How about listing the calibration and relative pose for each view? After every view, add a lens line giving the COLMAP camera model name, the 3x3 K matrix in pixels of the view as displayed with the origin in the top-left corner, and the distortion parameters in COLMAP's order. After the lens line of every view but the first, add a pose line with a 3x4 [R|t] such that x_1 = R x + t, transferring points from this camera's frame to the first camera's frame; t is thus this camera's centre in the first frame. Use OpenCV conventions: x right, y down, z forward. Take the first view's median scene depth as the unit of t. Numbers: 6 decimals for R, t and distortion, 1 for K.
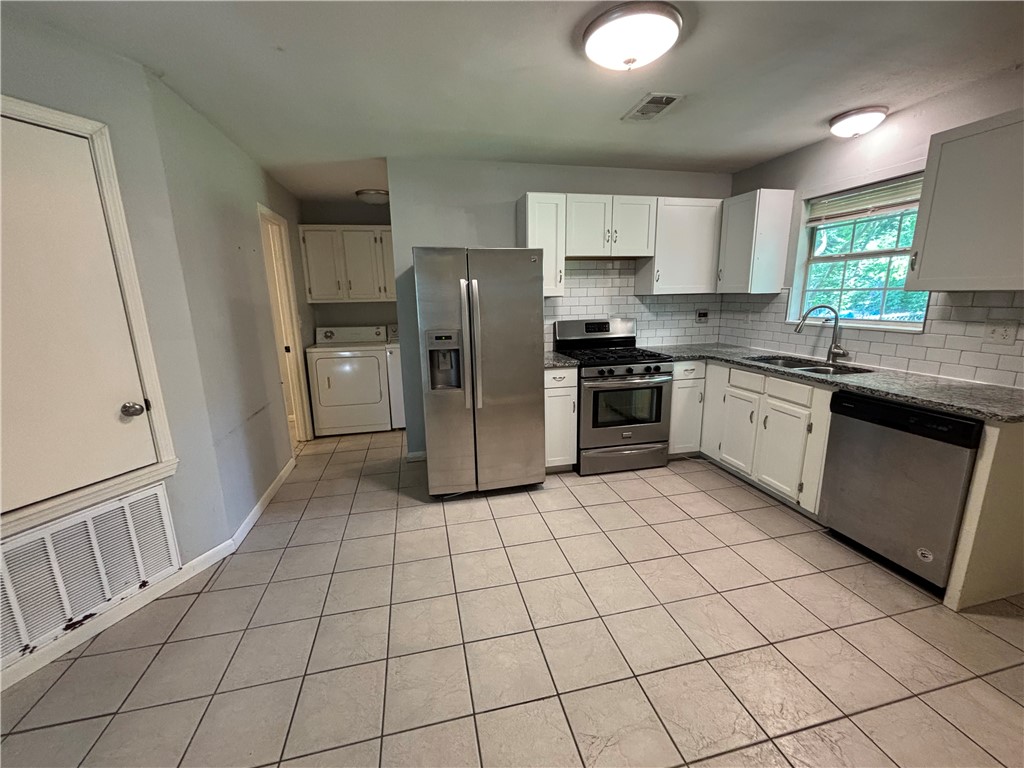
lens RADIAL K [[412.8, 0, 512.0], [0, 412.8, 384.0], [0, 0, 1]] dist [-0.000727, -0.000268]
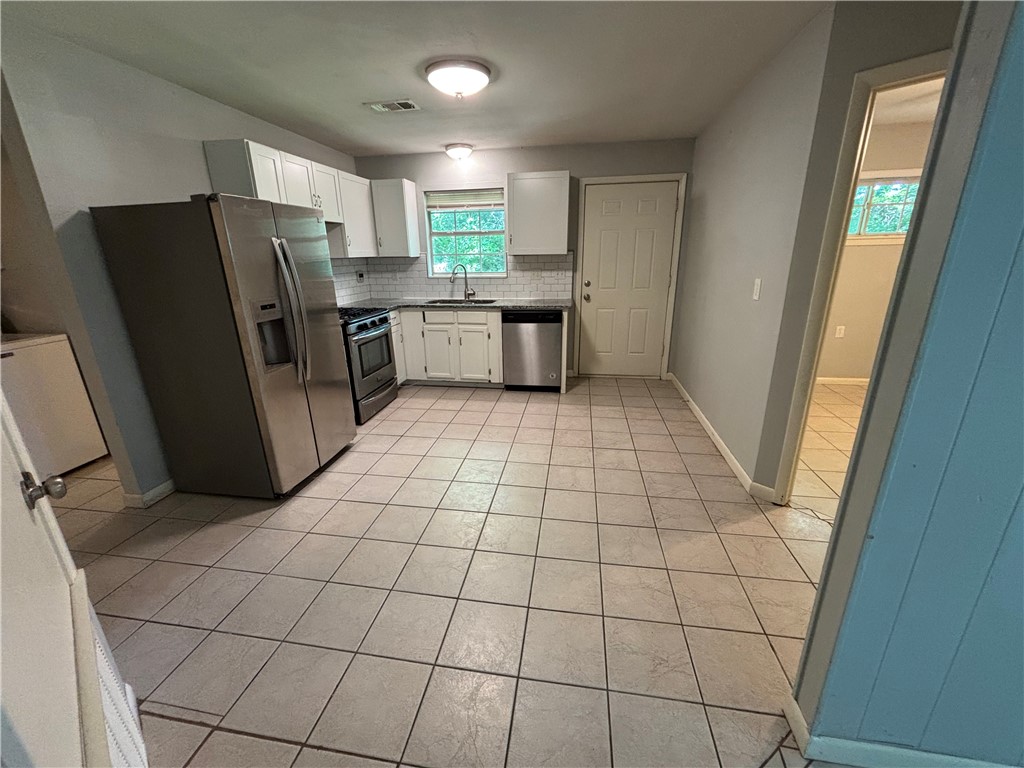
lens RADIAL K [[406.6, 0, 512.0], [0, 406.6, 384.0], [0, 0, 1]] dist [0.030015, -0.000170]
pose [[0.381872, -0.272075, 0.883260, -0.701294], [0.205007, 0.956815, 0.206099, -0.028054], [-0.901191, 0.102371, 0.421158, 0.184342]]
